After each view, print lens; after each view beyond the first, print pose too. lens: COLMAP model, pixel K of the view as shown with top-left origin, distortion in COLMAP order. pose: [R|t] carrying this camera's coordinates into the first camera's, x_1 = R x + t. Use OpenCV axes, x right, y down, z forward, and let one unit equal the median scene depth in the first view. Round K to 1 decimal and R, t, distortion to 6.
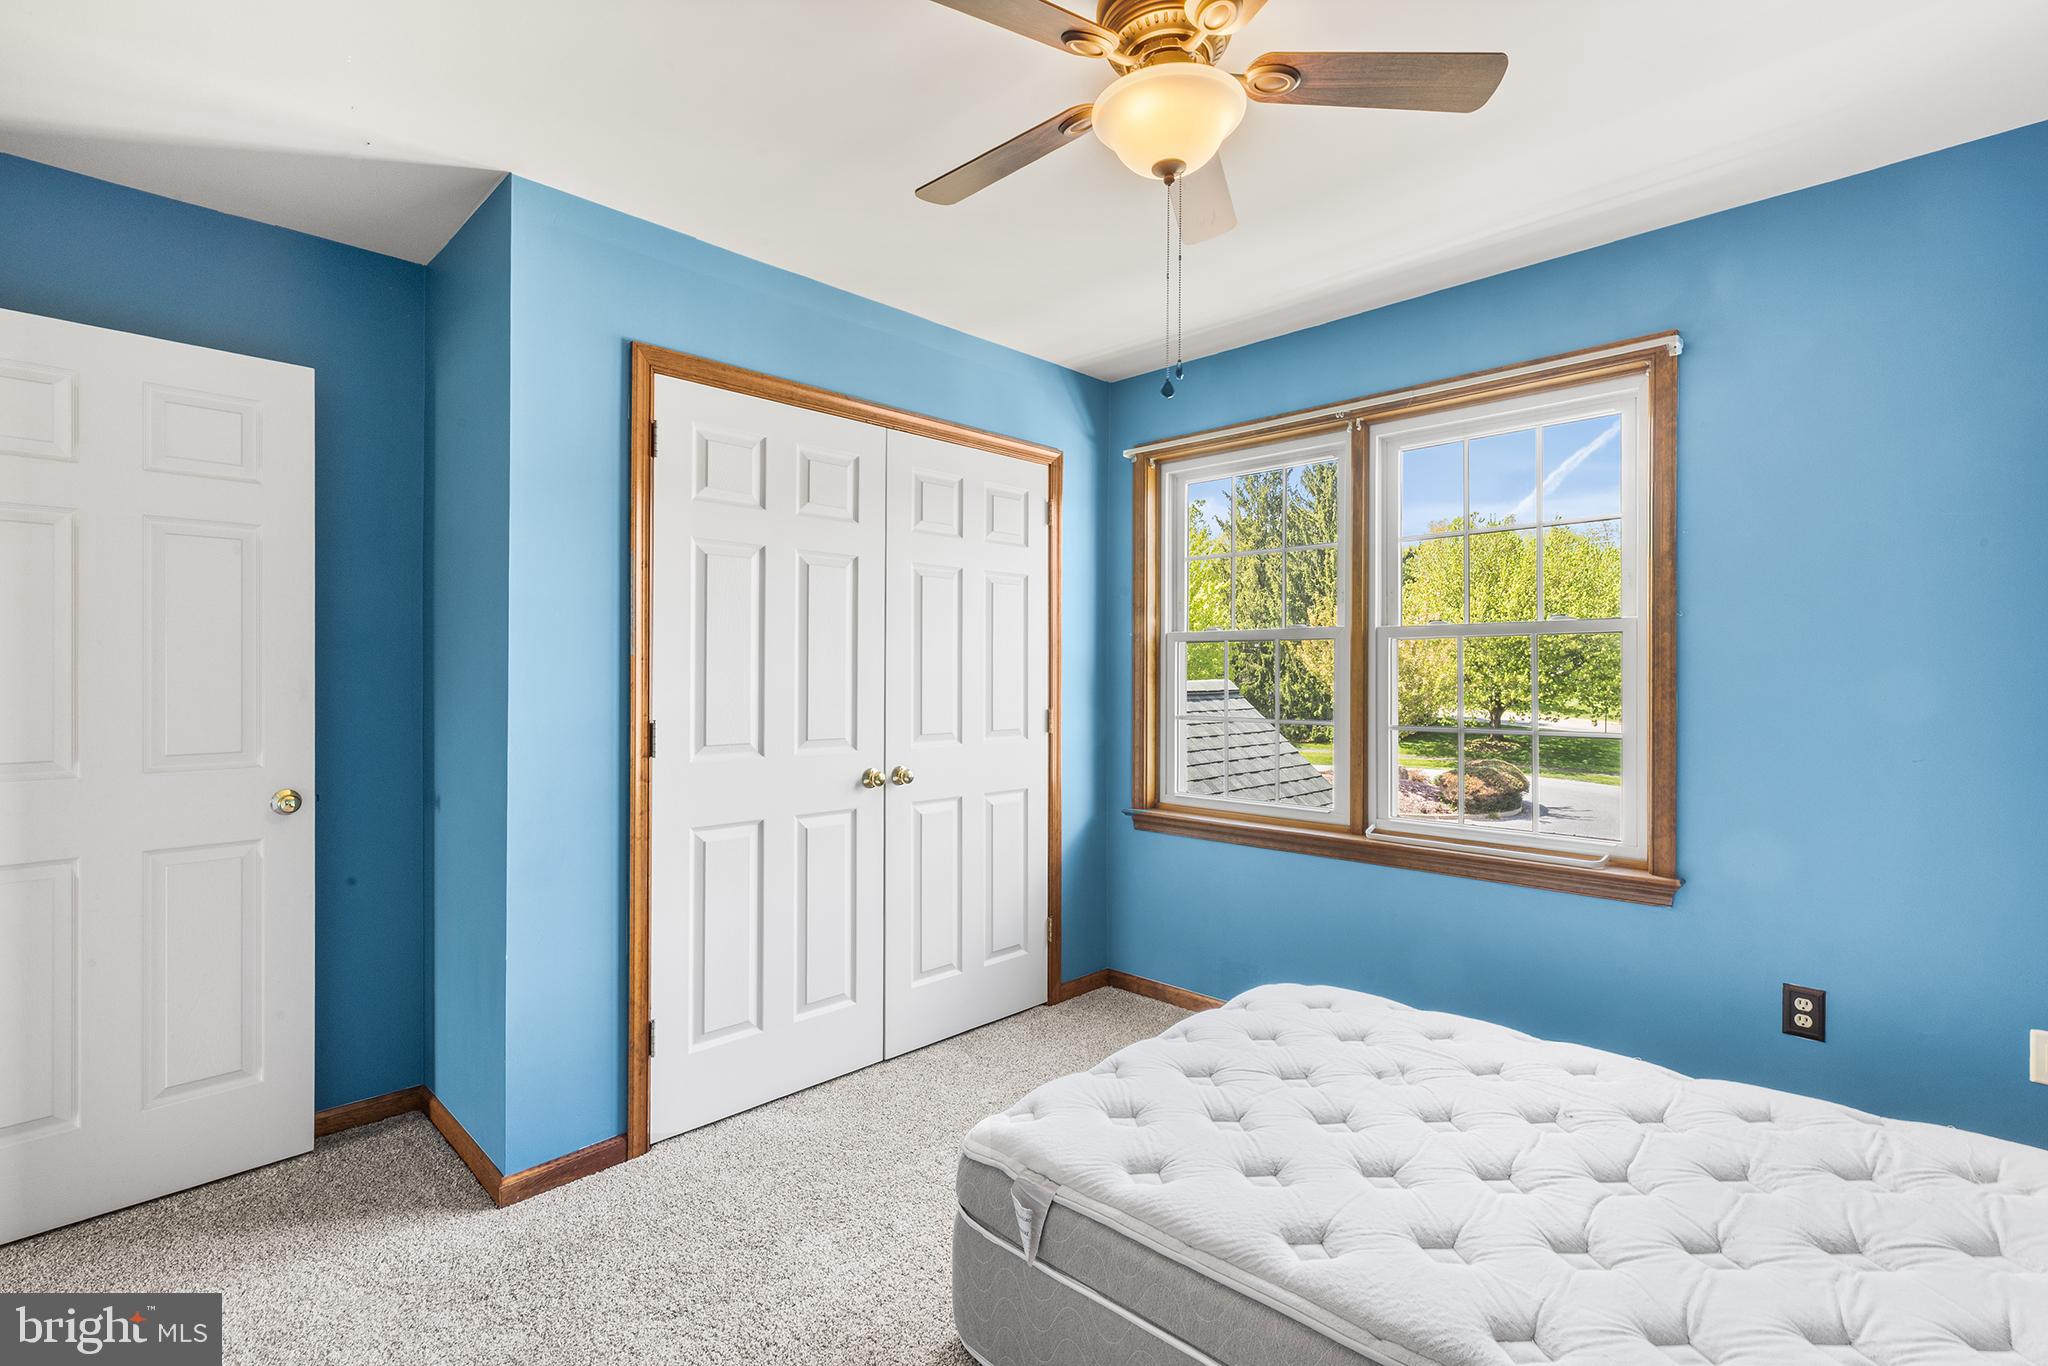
lens RADIAL K [[939.2, 0, 1026.1], [0, 939.2, 668.8], [0, 0, 1]] dist [0.005896, -0.000270]
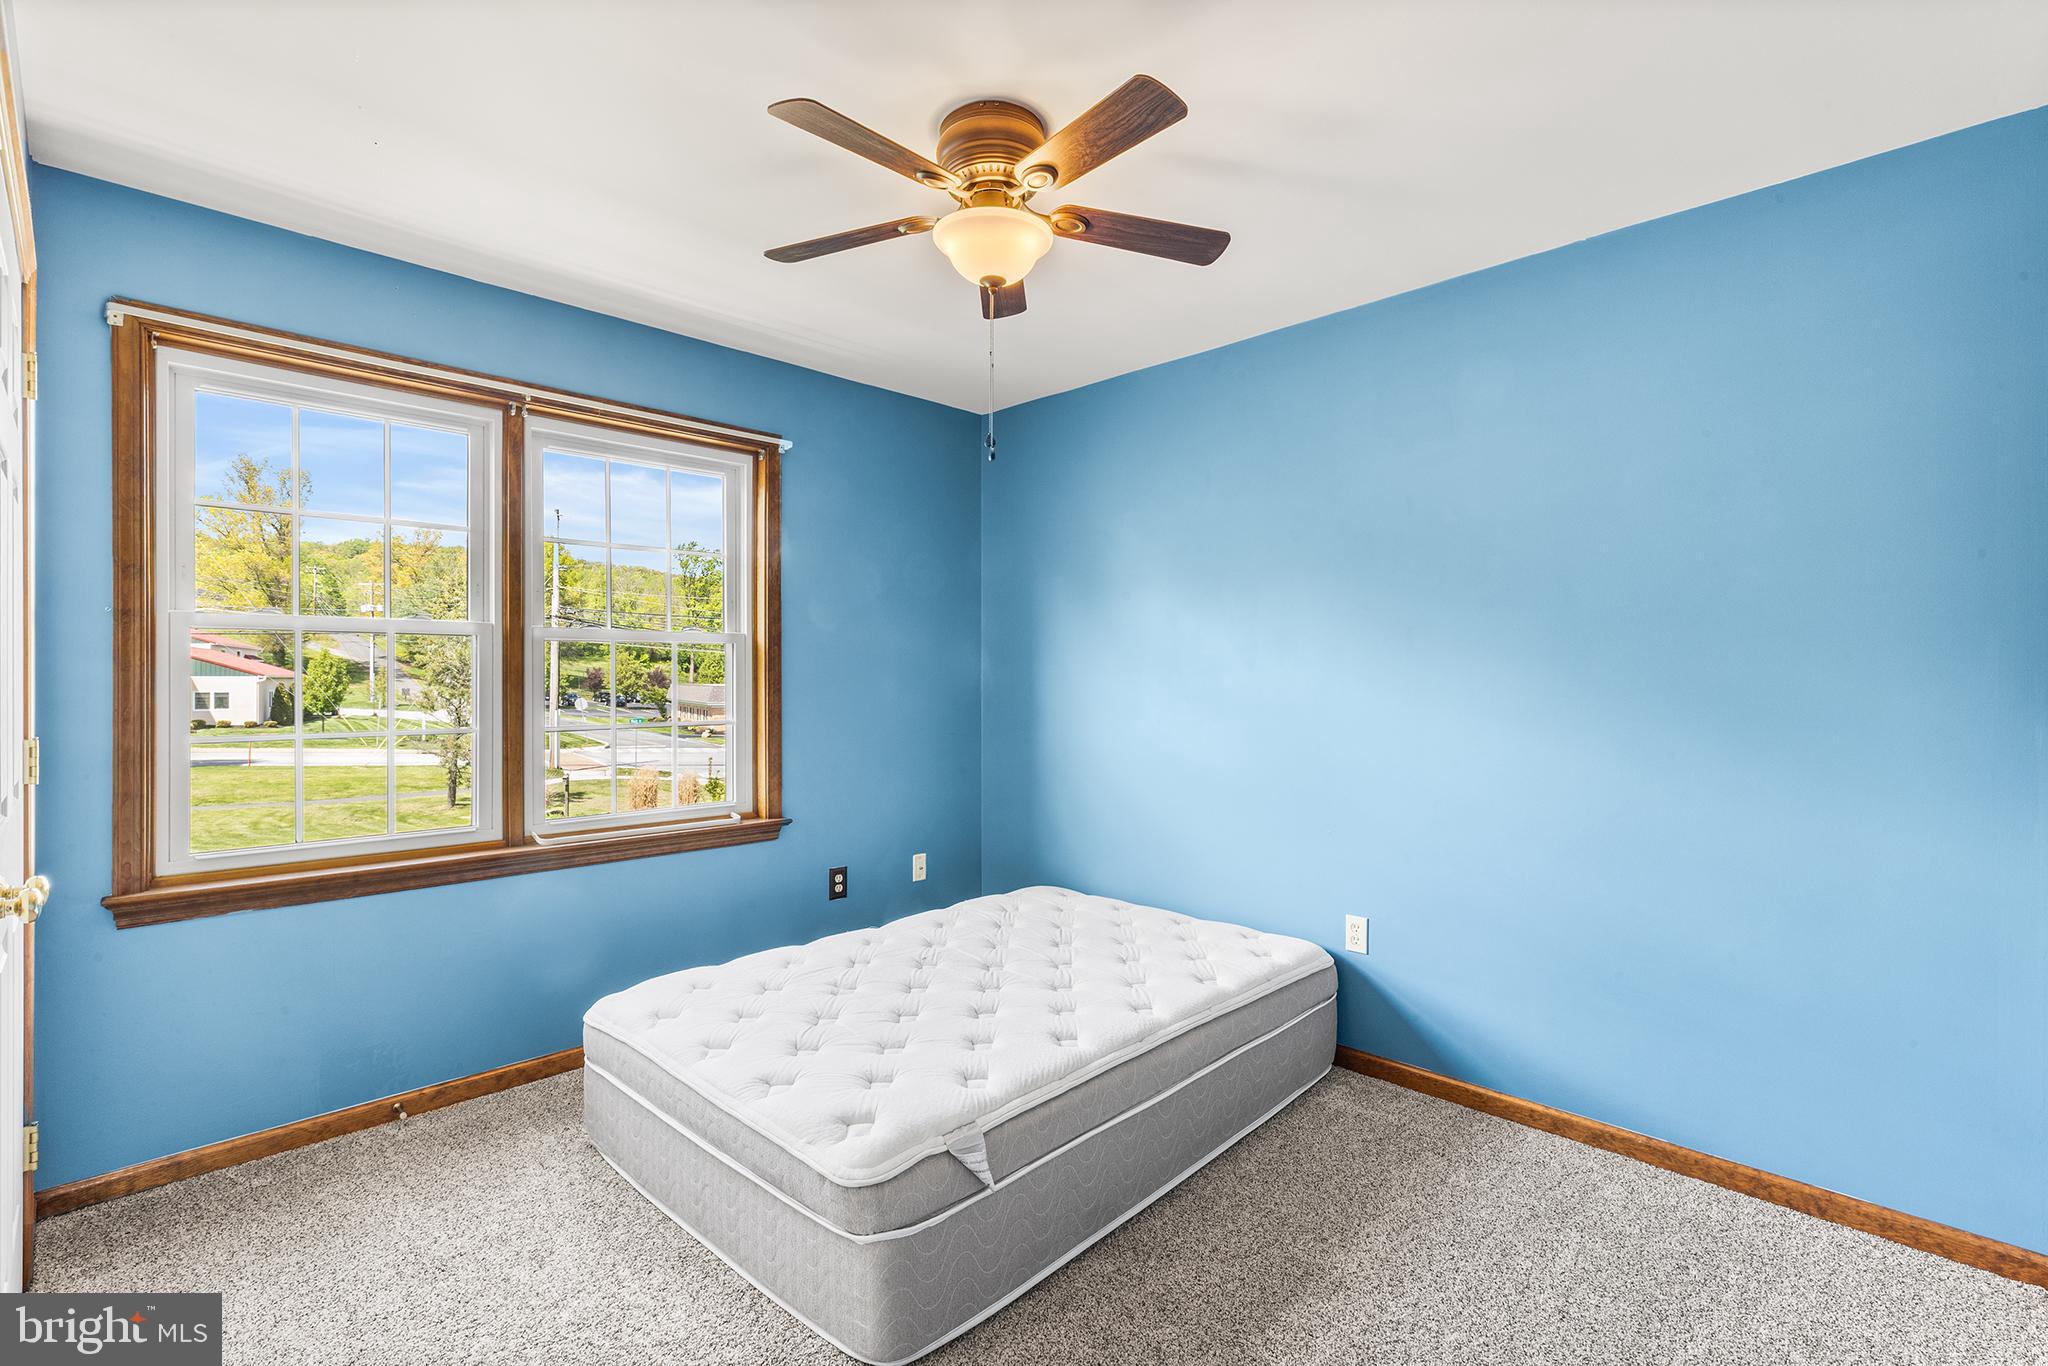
lens RADIAL K [[939.2, 0, 1011.8], [0, 939.2, 686.4], [0, 0, 1]] dist [0.005896, -0.000270]
pose [[0.010748, -0.010167, 0.999891, -0.794776], [-0.008316, 0.999913, 0.010257, 0.003508], [-0.999908, -0.008426, 0.010662, 0.680085]]
